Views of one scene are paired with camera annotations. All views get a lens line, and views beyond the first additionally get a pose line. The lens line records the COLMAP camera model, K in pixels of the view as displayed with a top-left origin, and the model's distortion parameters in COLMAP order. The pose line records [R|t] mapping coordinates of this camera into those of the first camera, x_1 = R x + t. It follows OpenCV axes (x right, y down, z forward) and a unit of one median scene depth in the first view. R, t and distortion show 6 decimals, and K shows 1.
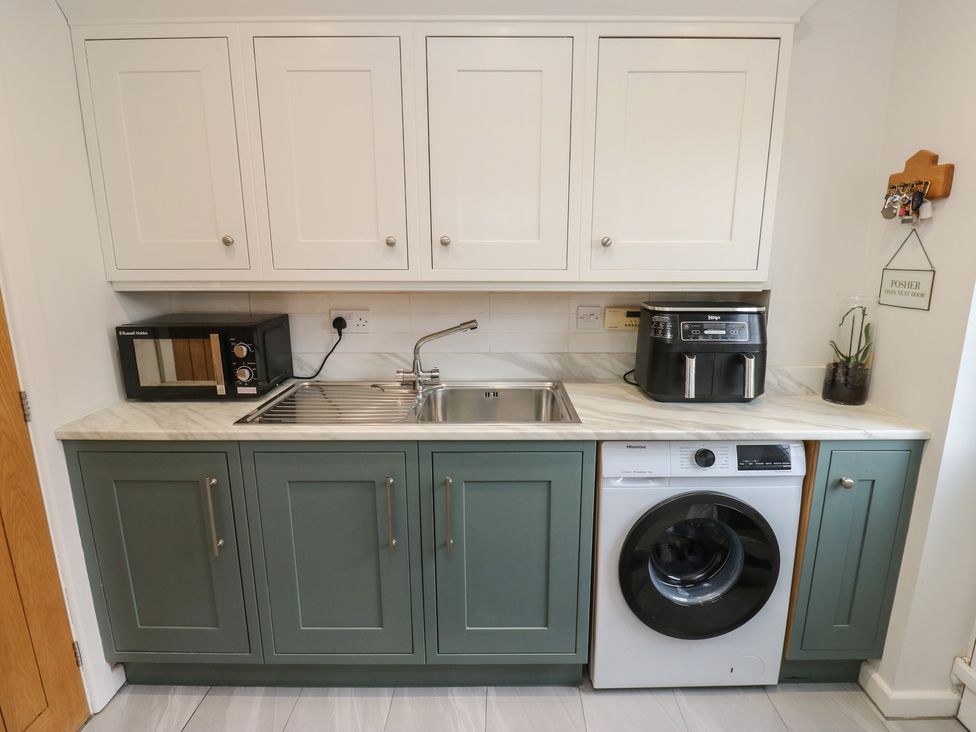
lens RADIAL K [[517.7, 0, 504.3], [0, 517.7, 365.2], [0, 0, 1]] dist [-0.022935, -0.015558]
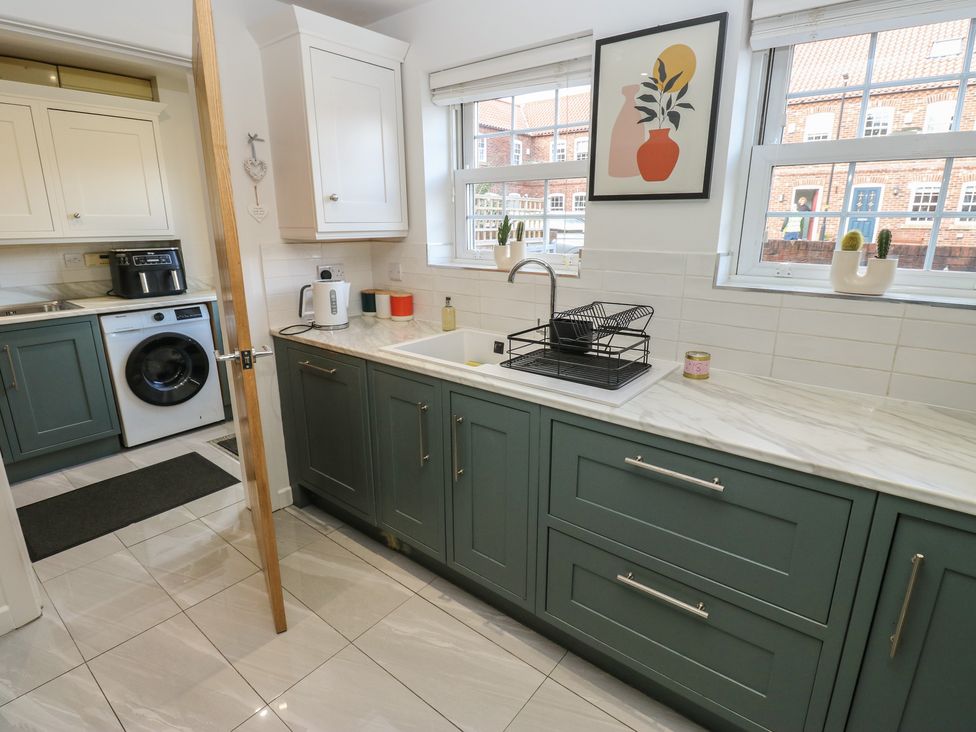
lens RADIAL K [[513.0, 0, 492.0], [0, 513.0, 361.5], [0, 0, 1]] dist [0.001768, -0.014577]
pose [[0.636503, -0.200387, 0.744788, -0.325082], [0.162409, 0.978830, 0.124560, 0.292682], [-0.753981, 0.041678, 0.655573, -1.318395]]
